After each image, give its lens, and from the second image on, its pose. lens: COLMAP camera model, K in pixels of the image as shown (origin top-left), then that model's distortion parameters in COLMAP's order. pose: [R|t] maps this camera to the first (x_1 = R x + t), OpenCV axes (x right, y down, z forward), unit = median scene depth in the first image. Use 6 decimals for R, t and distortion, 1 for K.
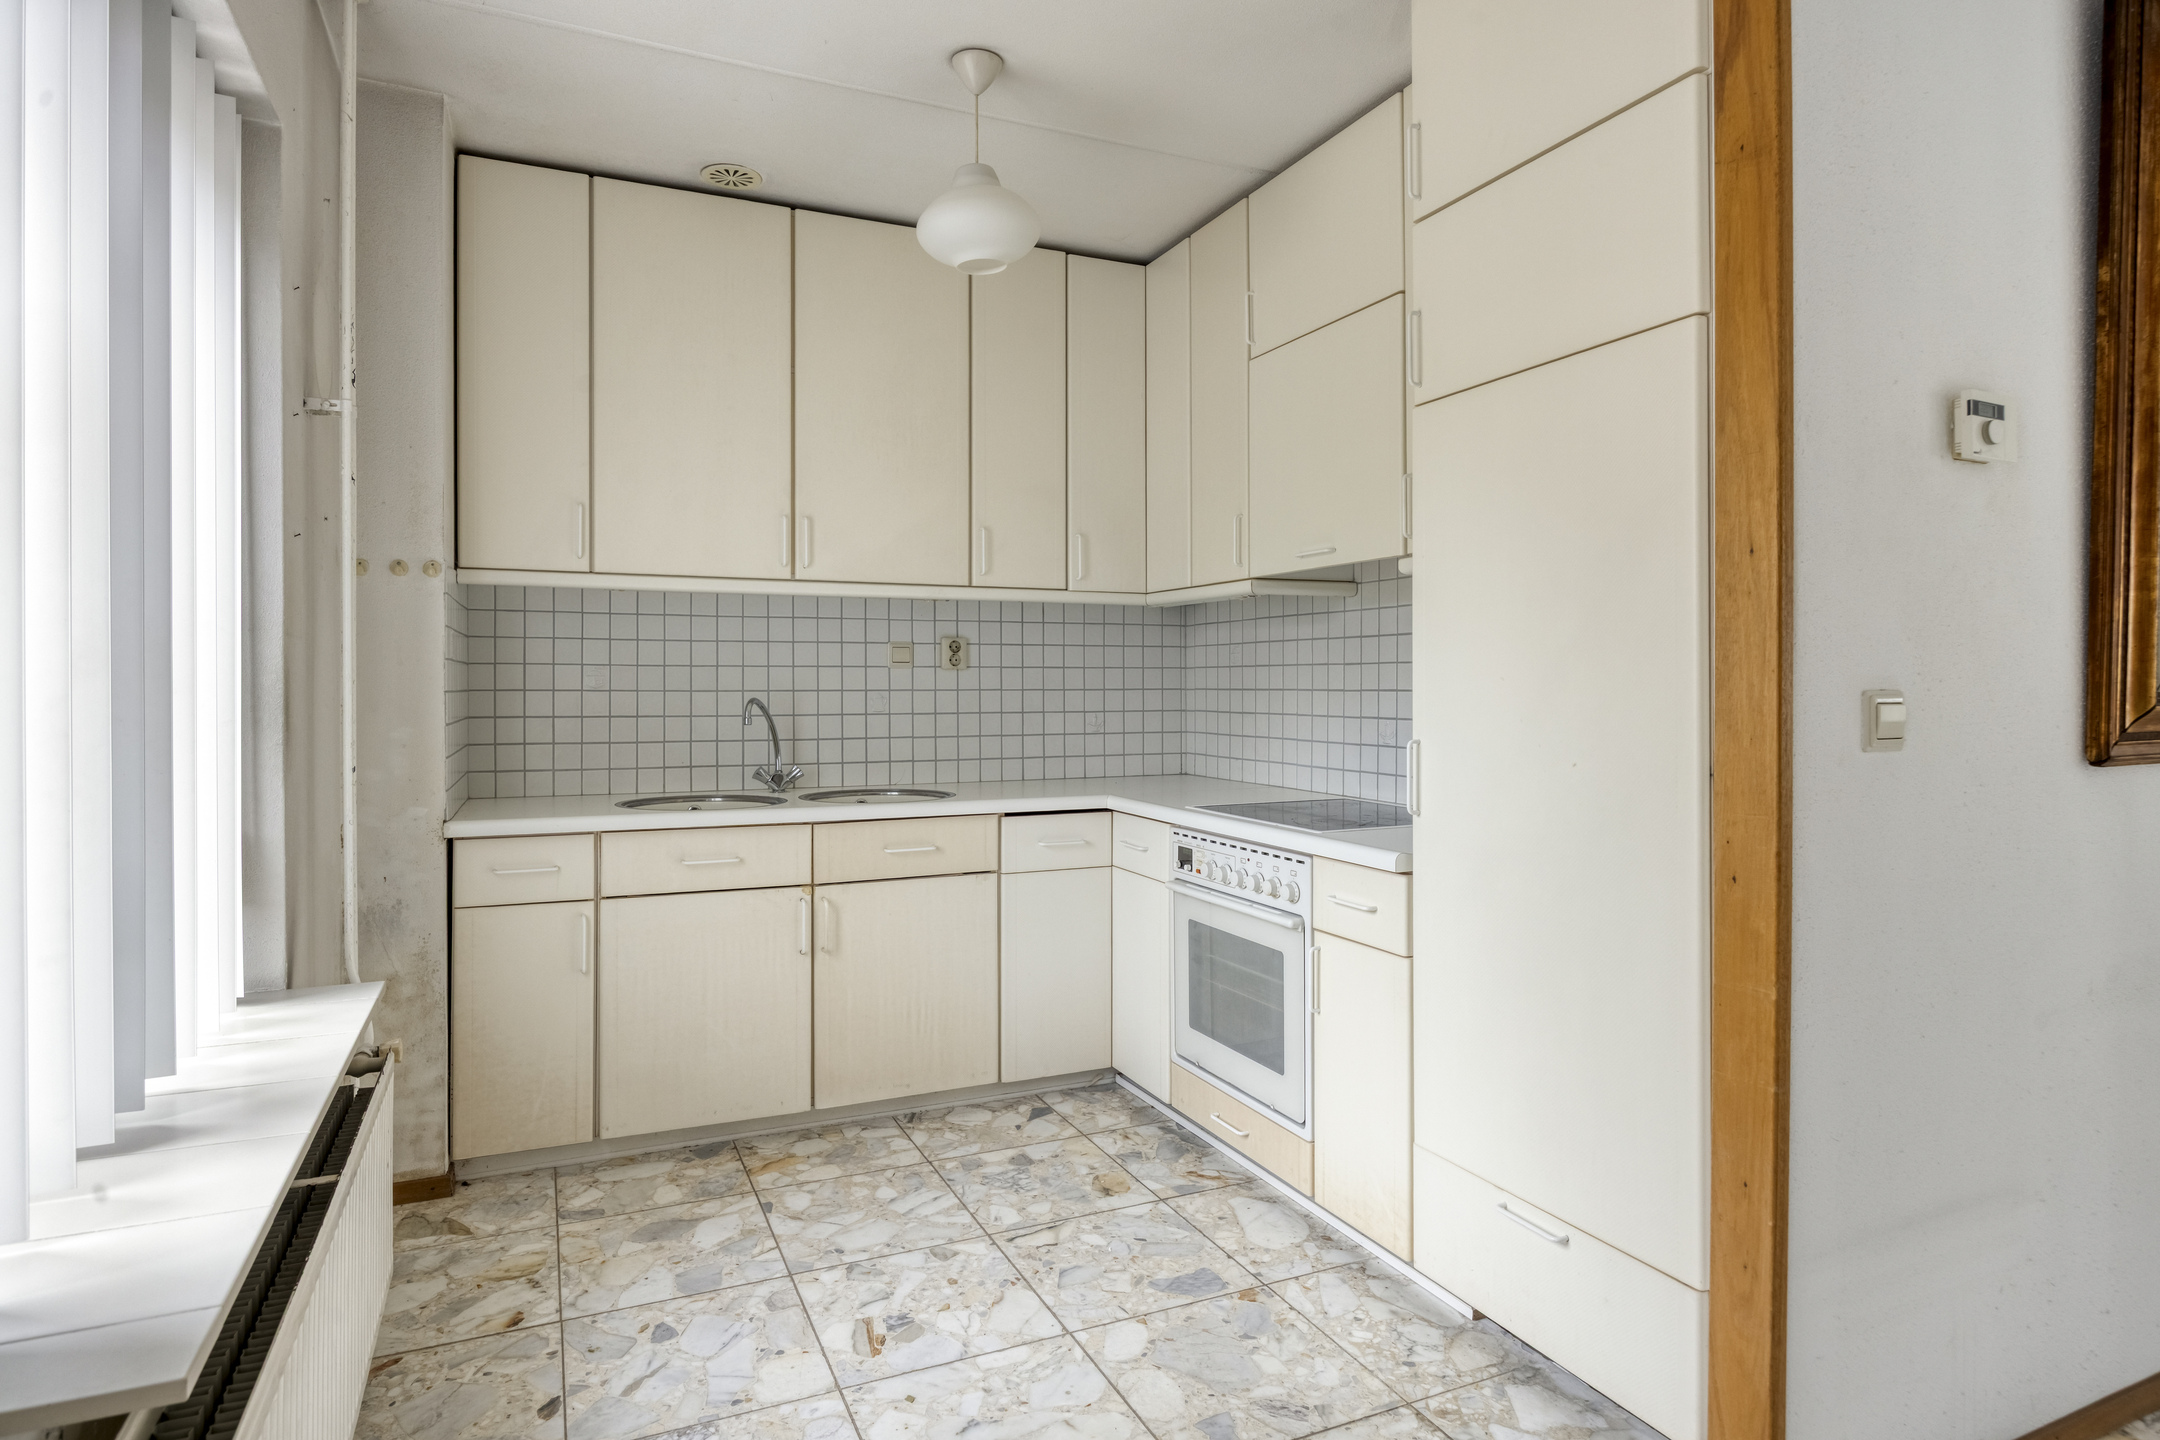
lens RADIAL K [[1171.1, 0, 1062.4], [0, 1171.1, 684.0], [0, 0, 1]] dist [-0.007420, -0.000826]
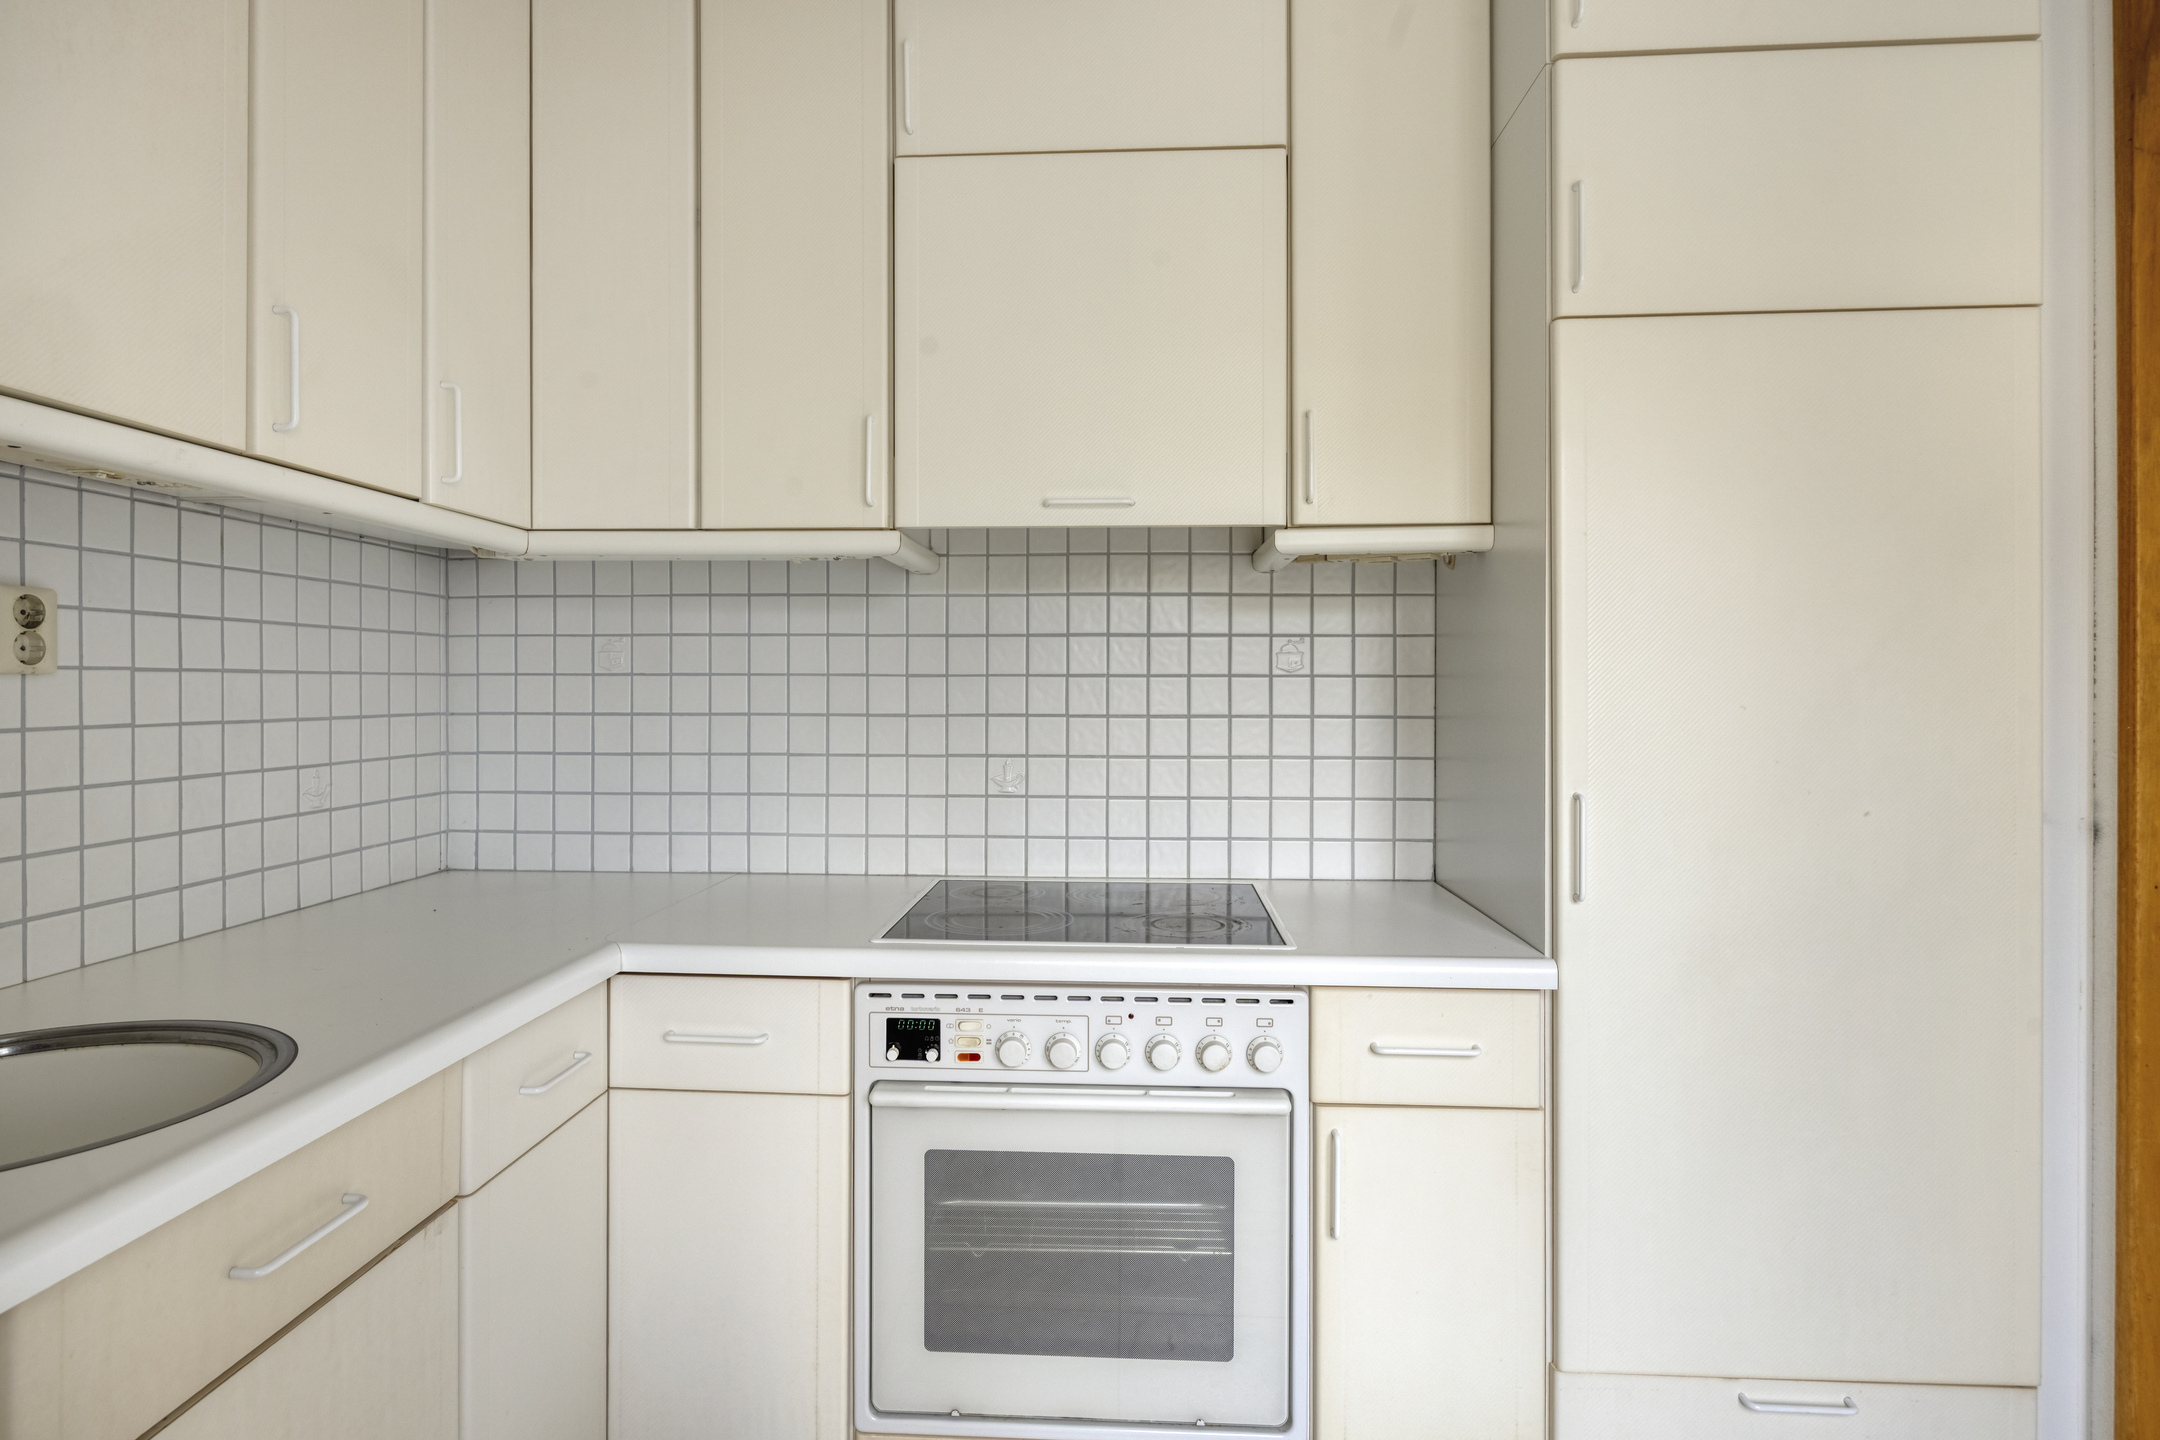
lens RADIAL K [[1156.2, 0, 1070.4], [0, 1156.2, 692.6], [0, 0, 1]] dist [-0.003059, -0.000763]
pose [[0.466479, -0.002395, 0.884529, -0.301033], [-0.001951, 0.999991, 0.003737, -0.010115], [-0.884530, -0.003469, 0.466470, 0.635808]]
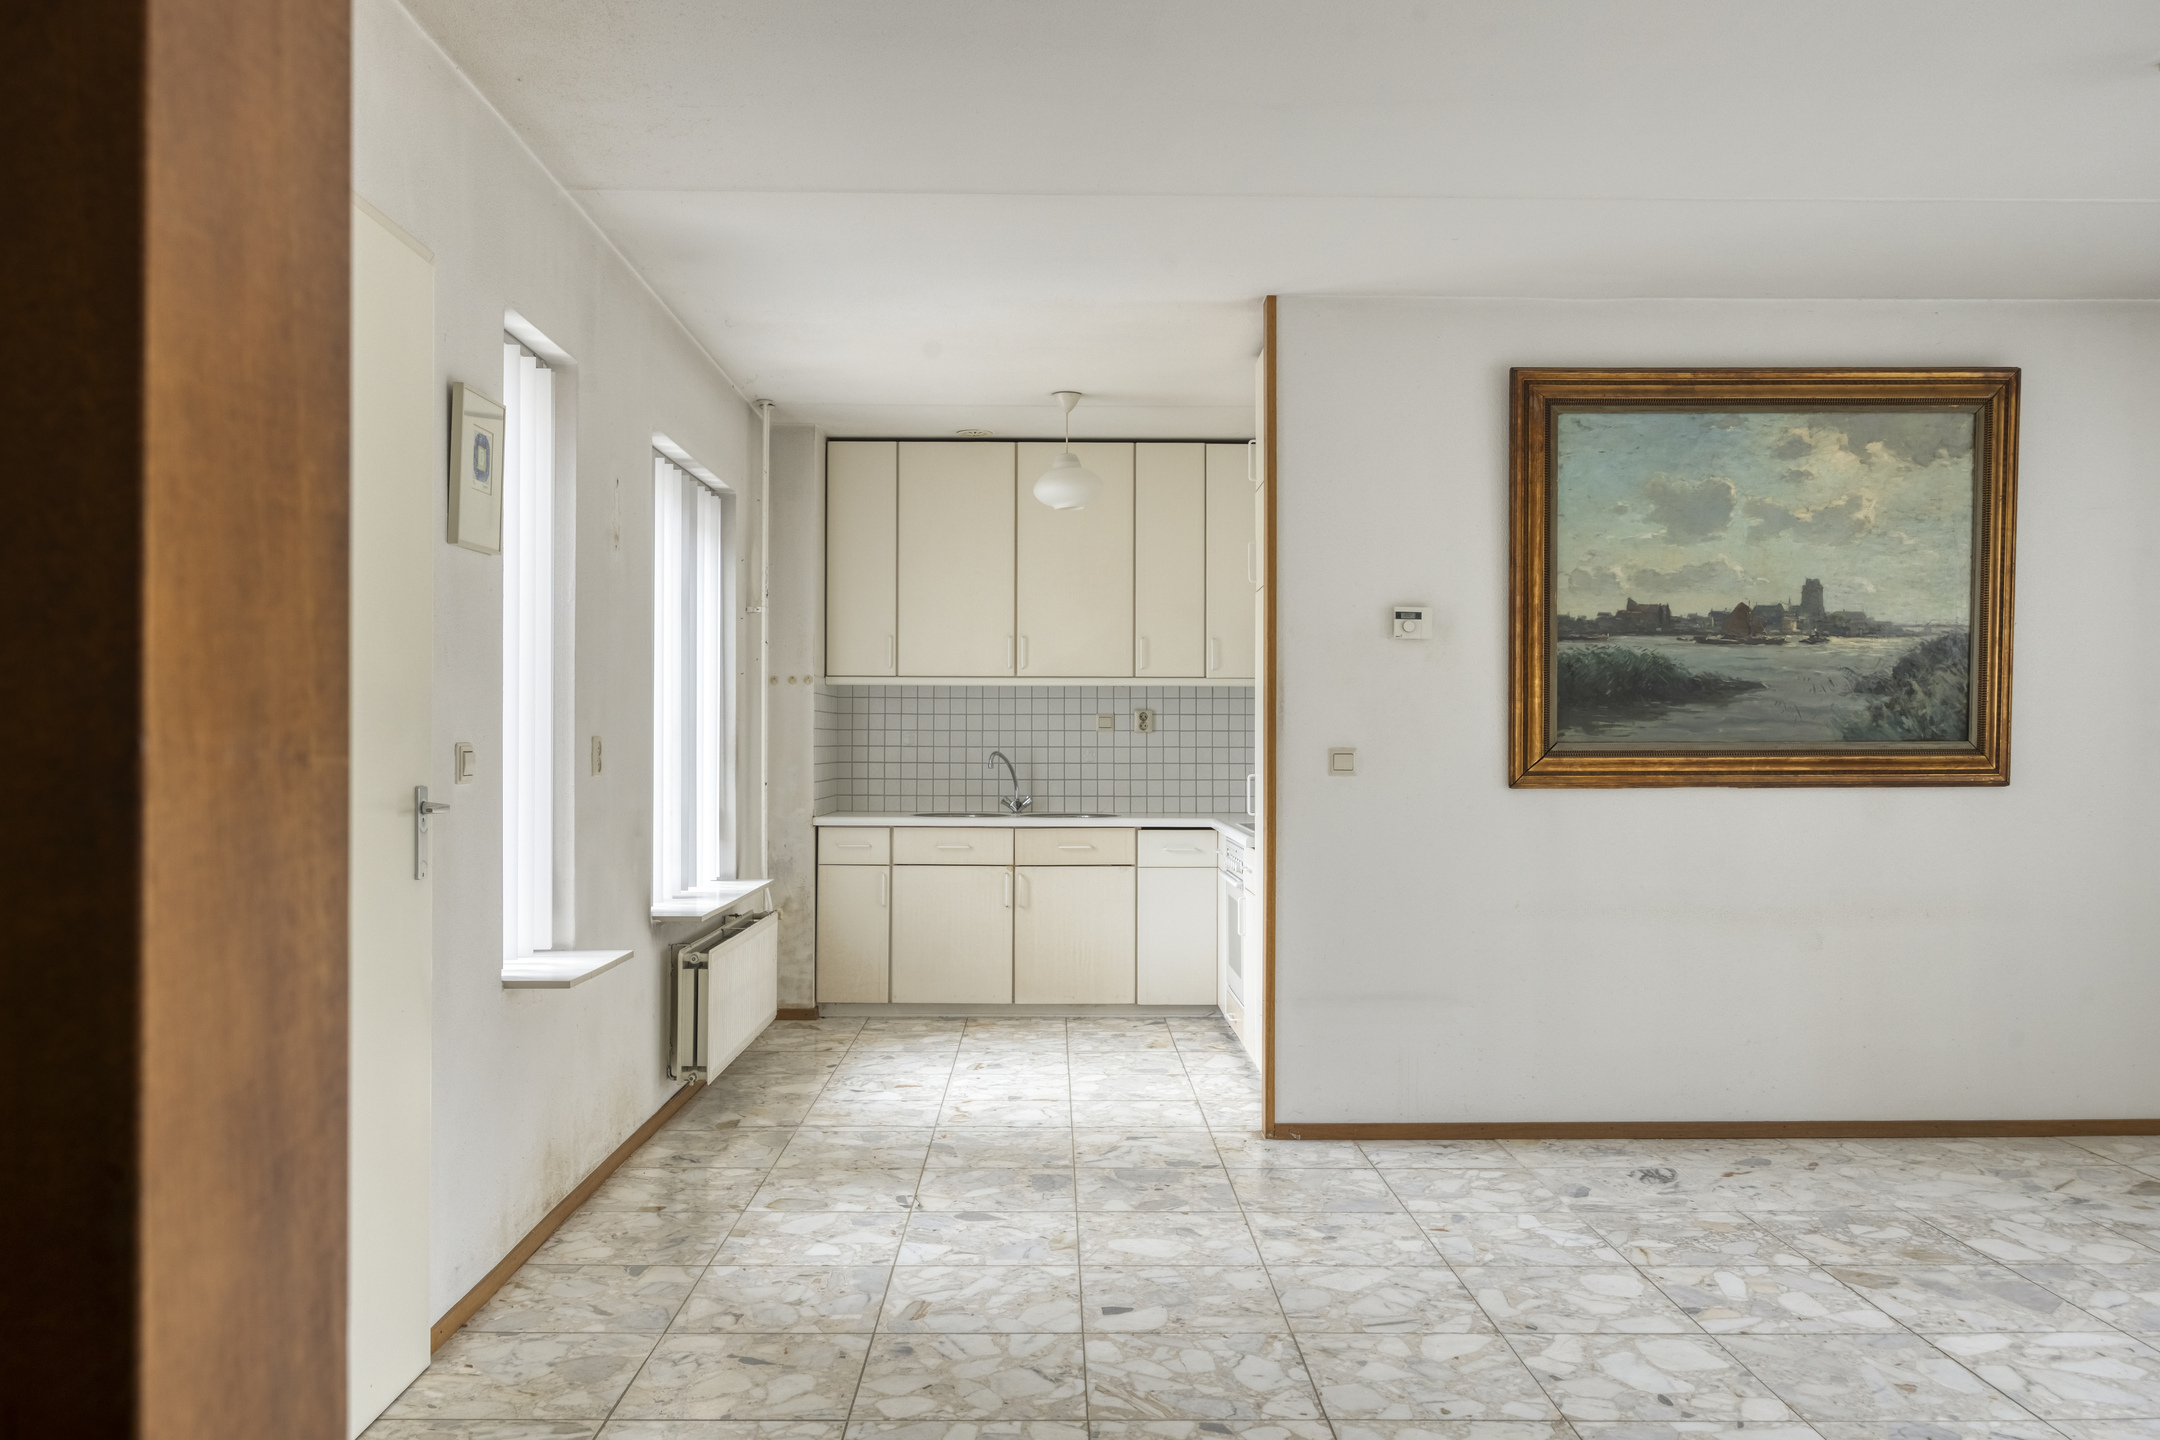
lens RADIAL K [[1627.5, 0, 1080.0], [0, 1627.5, 720.0], [0, 0, 1]] dist [-0.001732, -0.001037]
pose [[0.918851, -0.002512, -0.394597, 0.722250], [-0.002271, 0.999930, -0.011654, -0.005173], [0.394598, 0.011604, 0.918780, -0.991416]]
